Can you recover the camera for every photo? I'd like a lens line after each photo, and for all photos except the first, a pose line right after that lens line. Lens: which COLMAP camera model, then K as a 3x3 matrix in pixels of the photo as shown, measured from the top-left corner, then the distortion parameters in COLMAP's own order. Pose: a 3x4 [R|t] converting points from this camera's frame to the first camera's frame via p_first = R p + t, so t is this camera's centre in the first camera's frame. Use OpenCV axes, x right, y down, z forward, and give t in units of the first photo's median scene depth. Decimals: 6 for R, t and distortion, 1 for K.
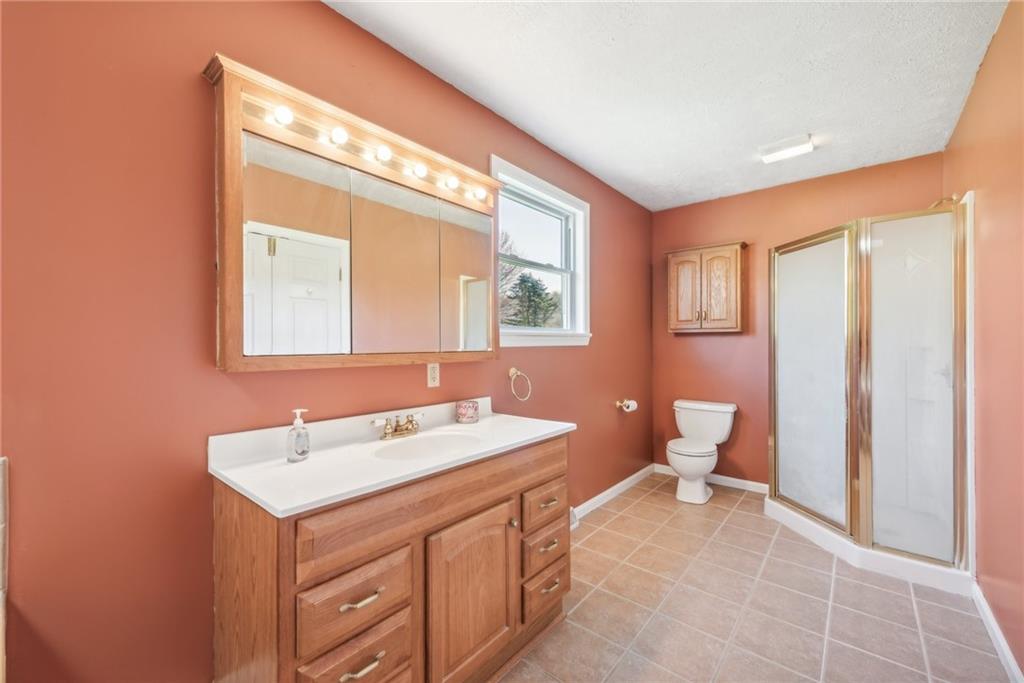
lens RADIAL K [[411.8, 0, 517.4], [0, 411.8, 343.5], [0, 0, 1]] dist [0.010500, -0.001811]
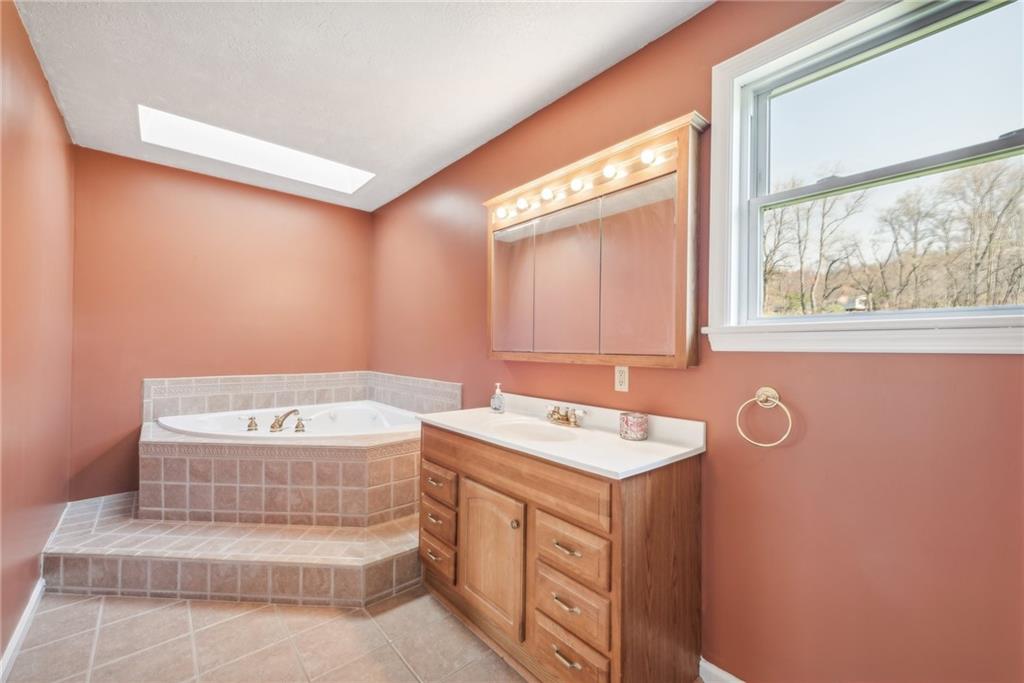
lens RADIAL K [[411.8, 0, 517.3], [0, 411.8, 344.6], [0, 0, 1]] dist [0.010500, -0.001811]
pose [[-0.164350, -0.001333, -0.986401, 0.852688], [-0.005301, 0.999986, -0.000468, 0.000382], [0.986388, 0.005152, -0.164355, 1.022519]]
